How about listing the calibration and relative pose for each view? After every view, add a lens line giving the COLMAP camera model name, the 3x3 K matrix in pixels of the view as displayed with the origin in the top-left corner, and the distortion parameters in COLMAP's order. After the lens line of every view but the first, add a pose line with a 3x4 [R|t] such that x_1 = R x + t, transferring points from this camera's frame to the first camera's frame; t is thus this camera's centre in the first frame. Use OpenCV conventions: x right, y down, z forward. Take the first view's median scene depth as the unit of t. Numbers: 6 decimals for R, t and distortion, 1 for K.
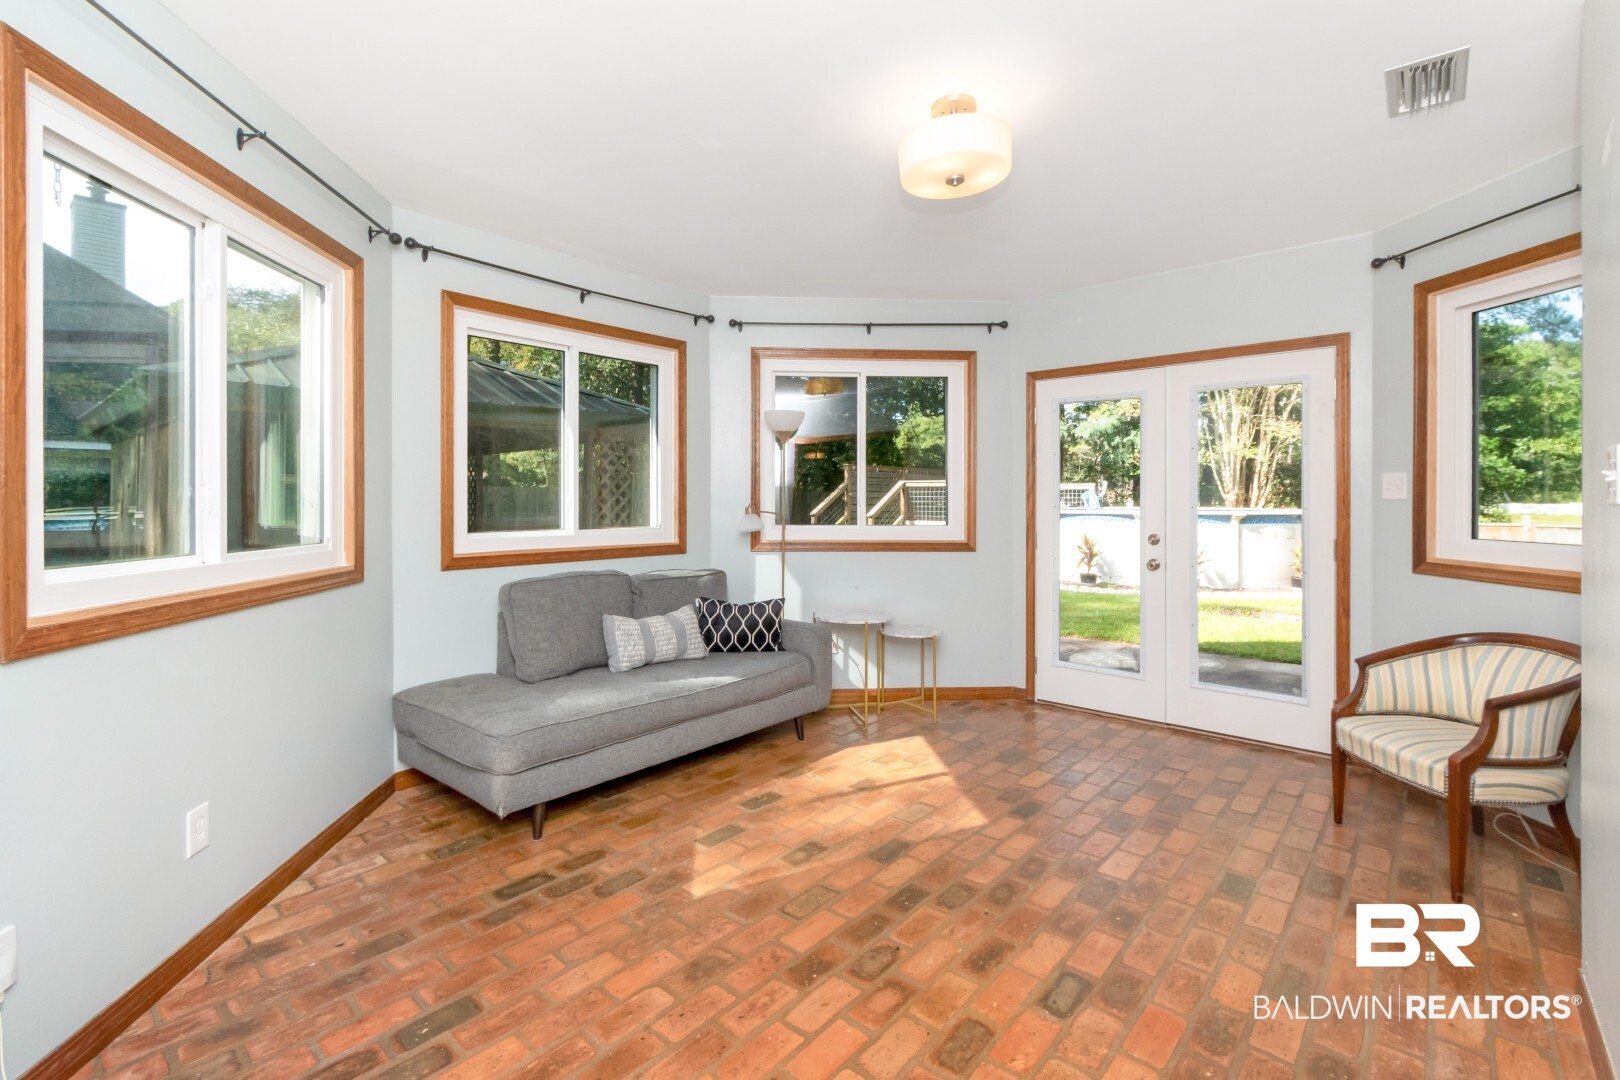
lens RADIAL K [[724.7, 0, 814.0], [0, 724.7, 505.7], [0, 0, 1]] dist [-0.003277, -0.000306]
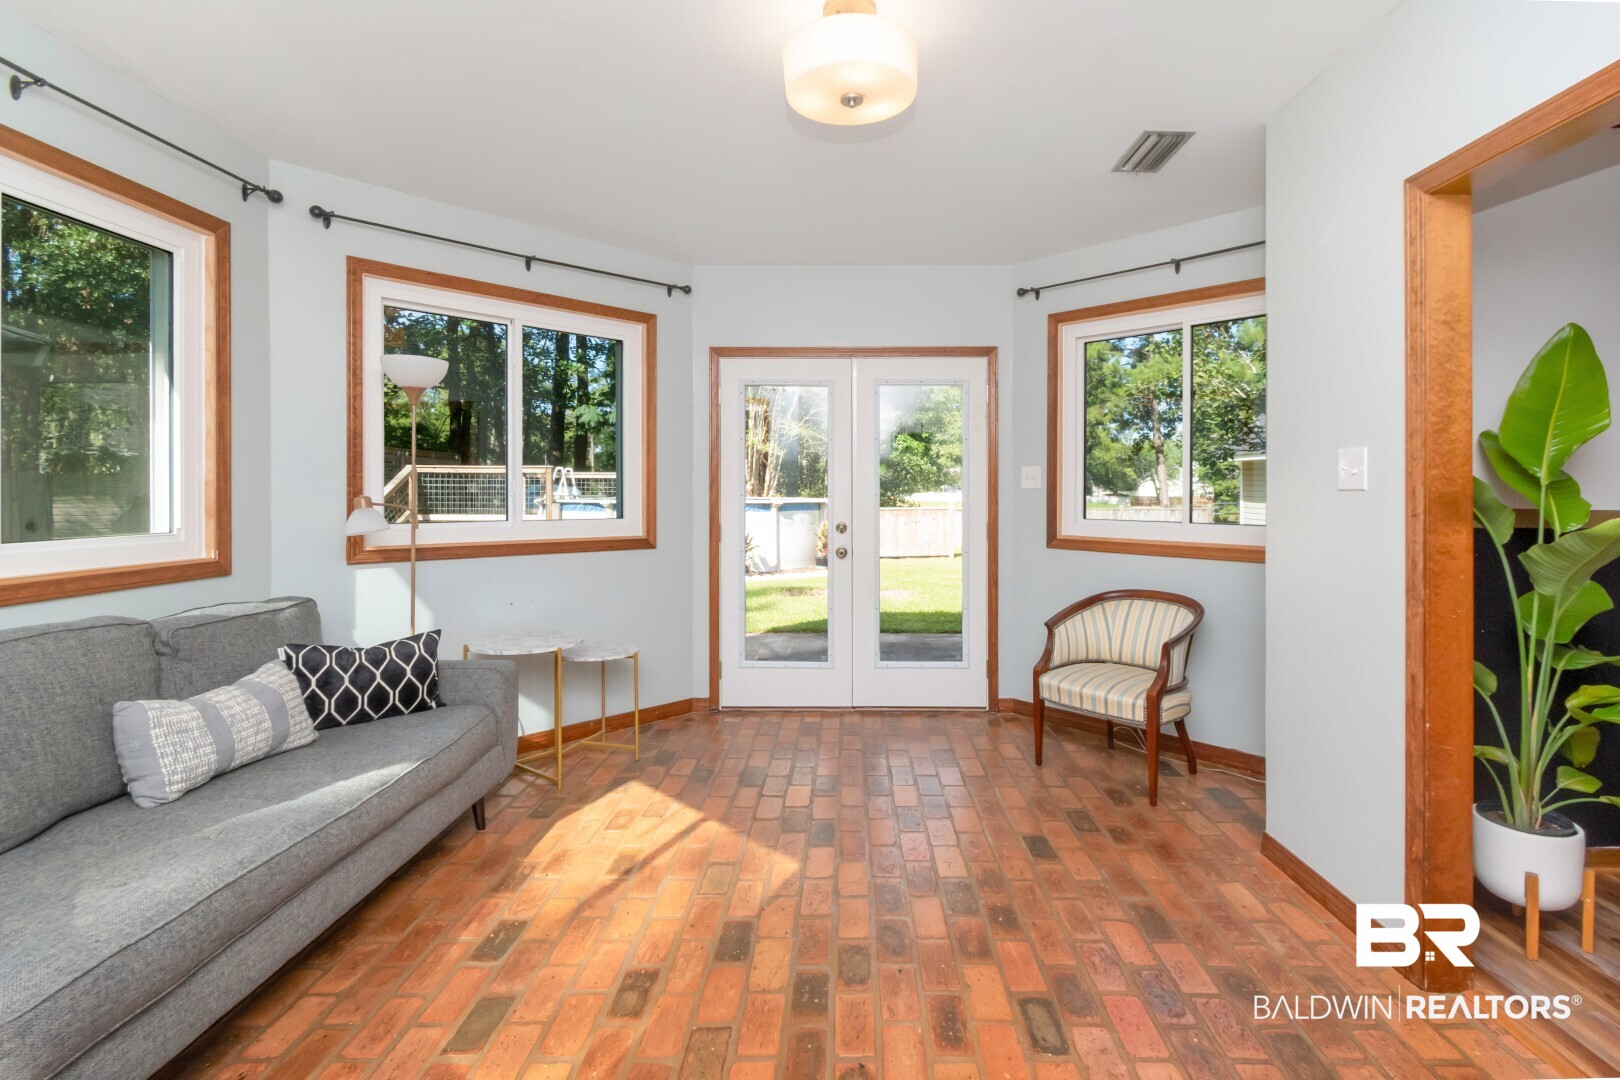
lens RADIAL K [[750.1, 0, 859.9], [0, 750.1, 492.4], [0, 0, 1]] dist [0.001901, 0.000284]
pose [[0.752752, -0.000547, 0.658304, -0.220398], [0.003711, 0.999987, -0.003413, 0.001489], [-0.658294, 0.005012, 0.752744, 0.211315]]
